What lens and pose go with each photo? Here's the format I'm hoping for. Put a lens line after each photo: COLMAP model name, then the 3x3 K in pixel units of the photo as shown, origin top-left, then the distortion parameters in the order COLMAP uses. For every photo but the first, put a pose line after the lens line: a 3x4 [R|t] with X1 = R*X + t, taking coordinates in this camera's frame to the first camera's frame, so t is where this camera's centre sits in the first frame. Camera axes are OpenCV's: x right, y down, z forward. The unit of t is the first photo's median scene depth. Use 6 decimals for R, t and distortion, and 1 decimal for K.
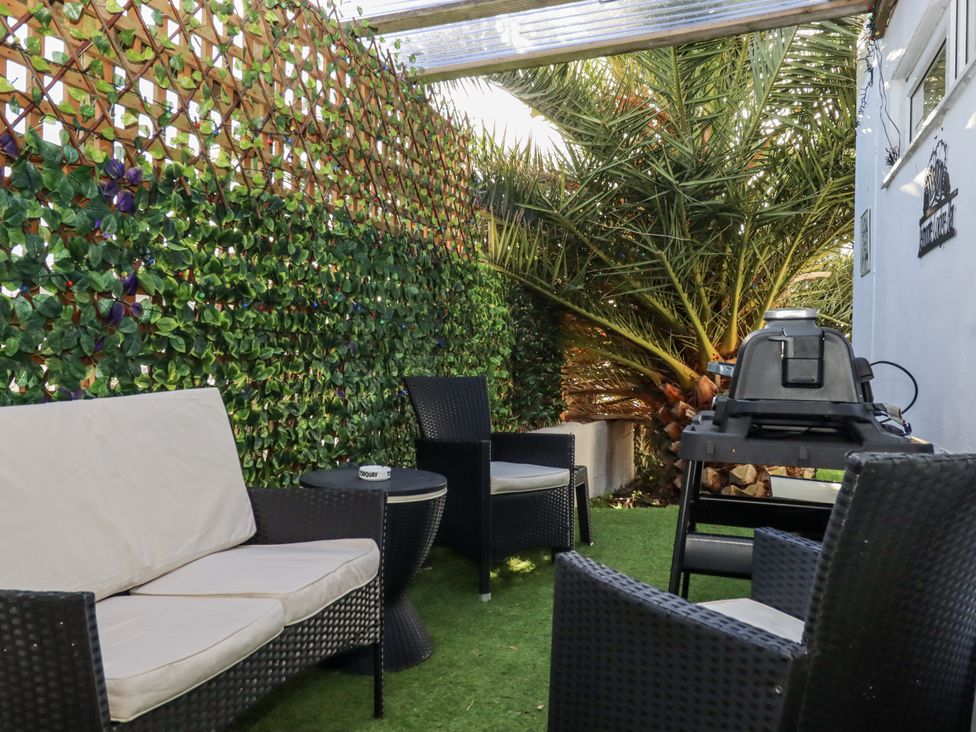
lens RADIAL K [[685.6, 0, 485.7], [0, 685.6, 363.4], [0, 0, 1]] dist [0.001110, -0.008690]
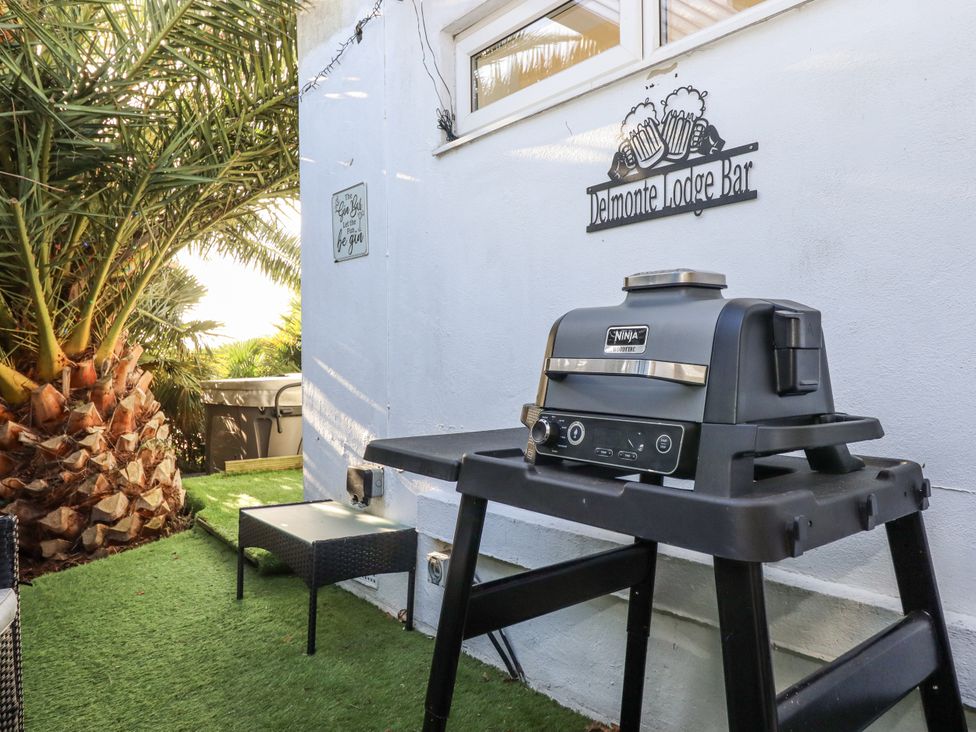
lens RADIAL K [[685.6, 0, 487.8], [0, 685.6, 366.8], [0, 0, 1]] dist [0.001110, -0.008690]
pose [[0.537605, -0.026598, 0.842777, -0.049275], [0.024385, 0.999575, 0.015991, -0.001163], [-0.842844, 0.011954, 0.538025, 0.207330]]
